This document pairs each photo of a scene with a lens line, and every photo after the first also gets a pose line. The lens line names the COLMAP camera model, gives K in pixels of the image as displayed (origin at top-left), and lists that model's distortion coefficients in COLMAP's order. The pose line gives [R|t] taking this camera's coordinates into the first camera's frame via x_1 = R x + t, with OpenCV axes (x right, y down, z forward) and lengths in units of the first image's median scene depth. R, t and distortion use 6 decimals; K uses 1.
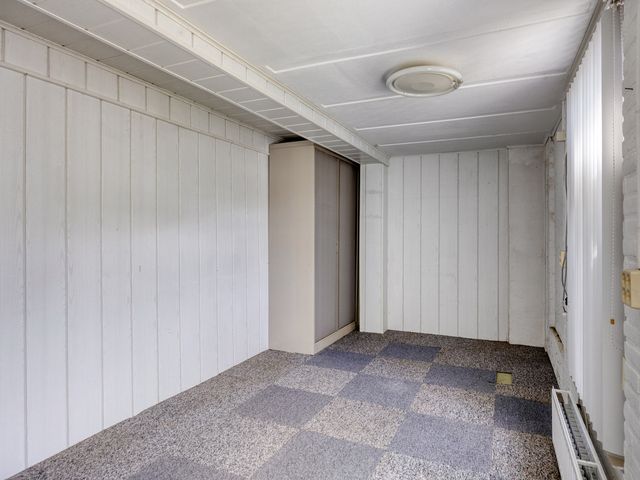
lens RADIAL K [[407.7, 0, 322.7], [0, 407.7, 237.3], [0, 0, 1]] dist [-0.002818, 0.000374]
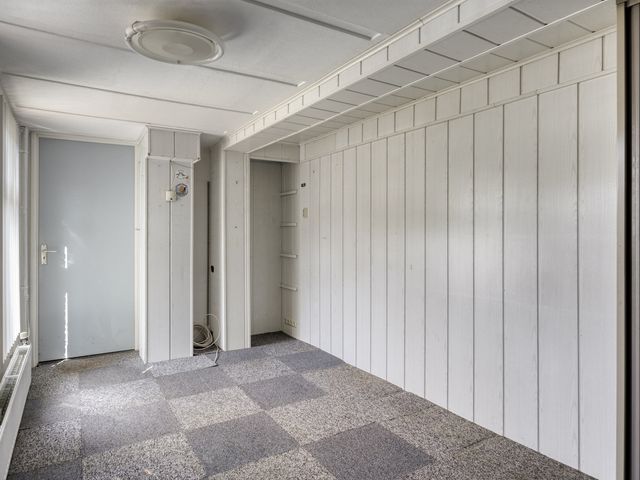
lens RADIAL K [[407.7, 0, 324.3], [0, 407.7, 238.3], [0, 0, 1]] dist [-0.002818, 0.000374]
pose [[-0.566062, 0.009198, -0.824311, 0.658626], [-0.005156, 0.999879, 0.014697, -0.020959], [0.824346, 0.012569, -0.565946, 1.505779]]
